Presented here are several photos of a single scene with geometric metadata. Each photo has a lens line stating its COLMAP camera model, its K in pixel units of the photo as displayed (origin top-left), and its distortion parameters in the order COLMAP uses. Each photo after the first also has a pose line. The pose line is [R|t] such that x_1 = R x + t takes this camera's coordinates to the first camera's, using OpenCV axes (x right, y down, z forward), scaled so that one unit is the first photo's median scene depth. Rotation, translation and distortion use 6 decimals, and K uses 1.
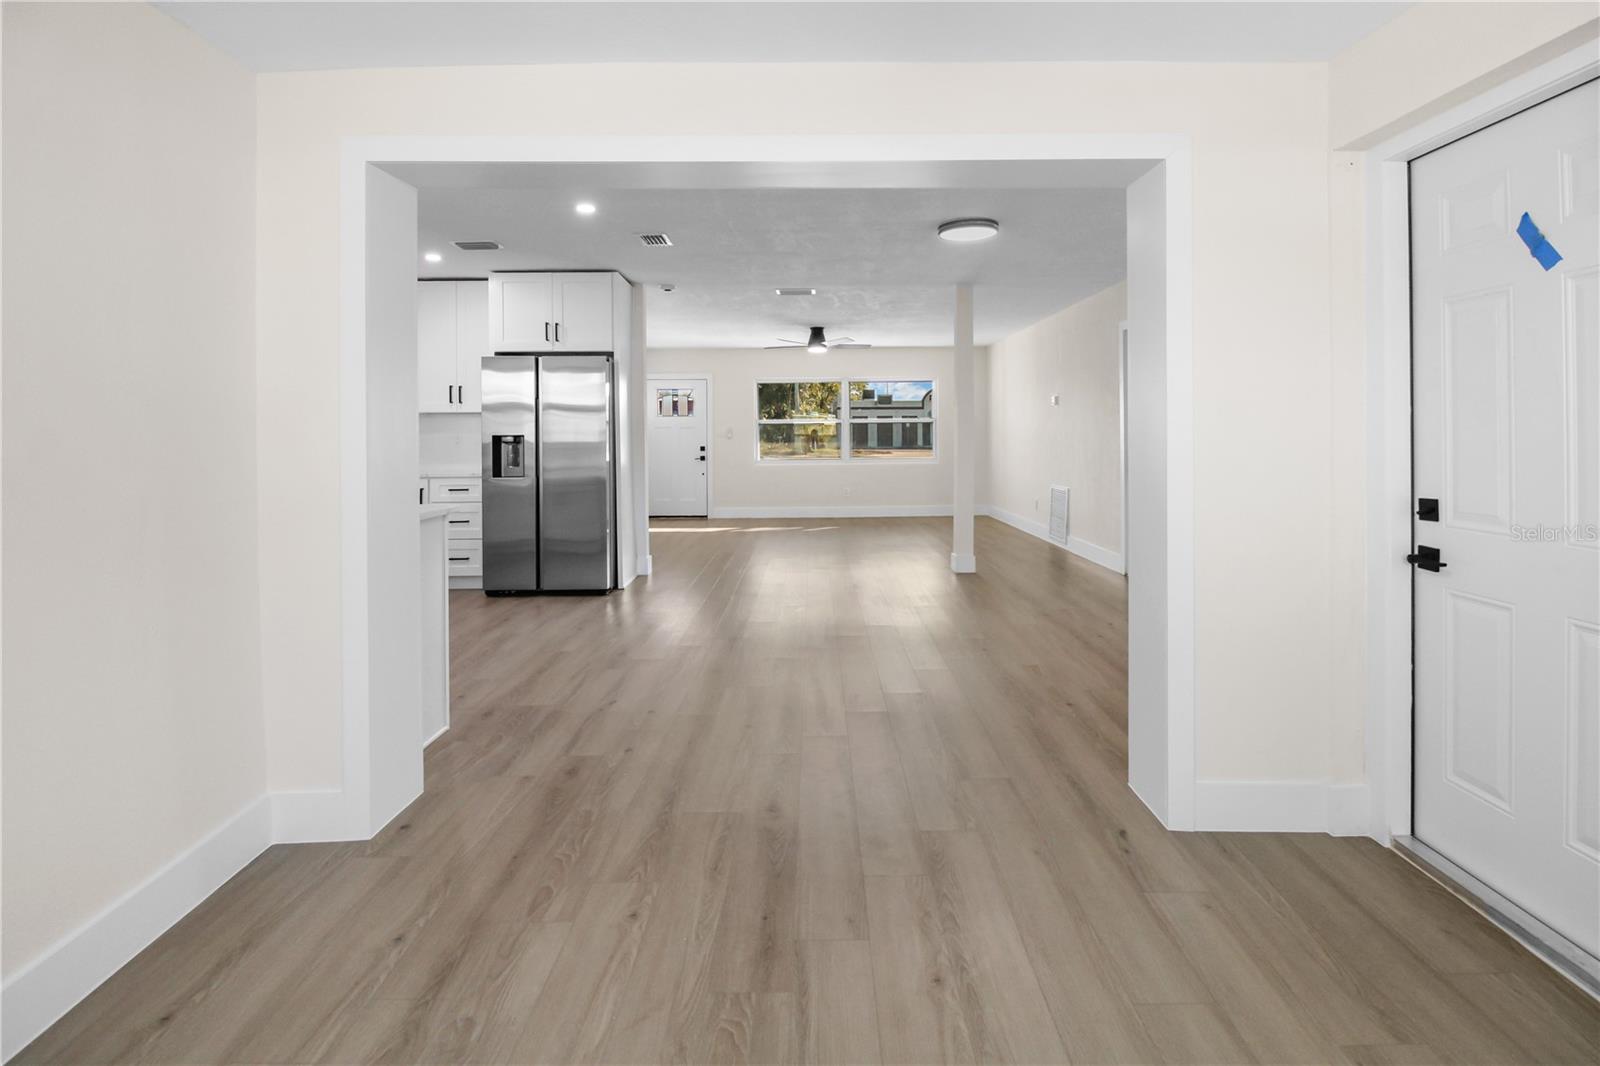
lens RADIAL K [[765.0, 0, 792.5], [0, 765.0, 437.6], [0, 0, 1]] dist [-0.006099, -0.004685]
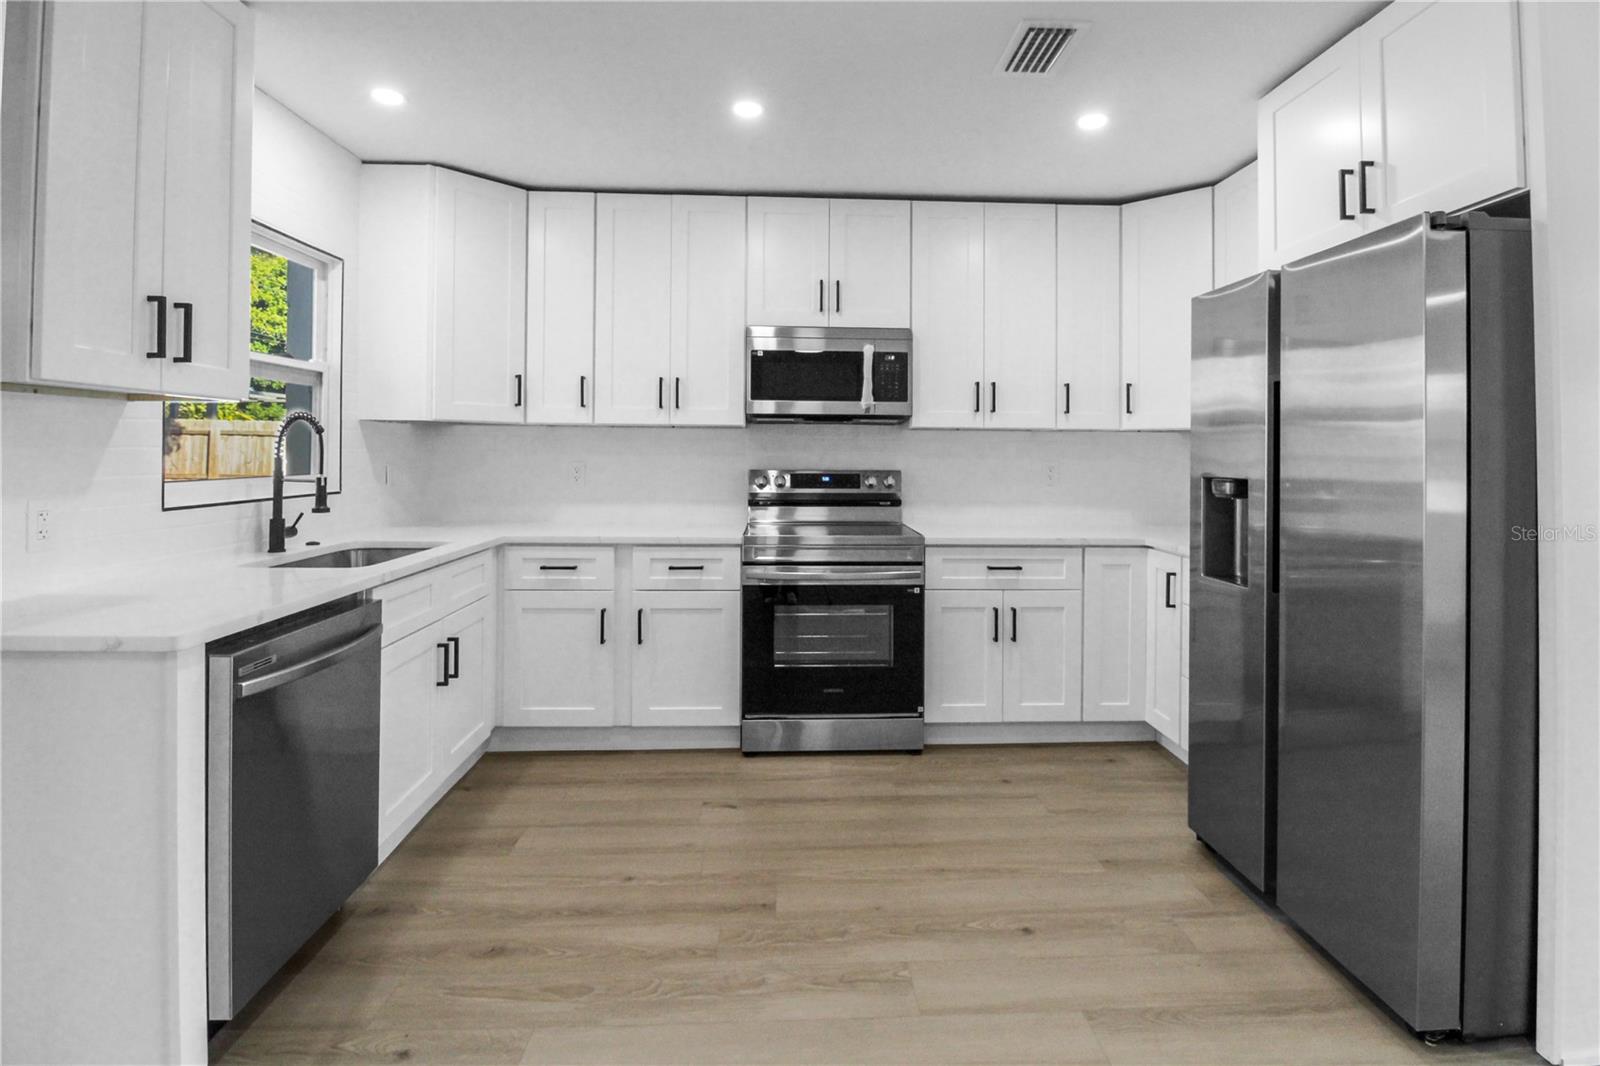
lens RADIAL K [[765.0, 0, 814.3], [0, 765.0, 443.8], [0, 0, 1]] dist [-0.006099, -0.004685]
pose [[0.054890, -0.011110, -0.998431, 0.026666], [-0.013359, 0.999840, -0.011860, -0.013375], [0.998403, 0.013989, 0.054733, 0.757834]]
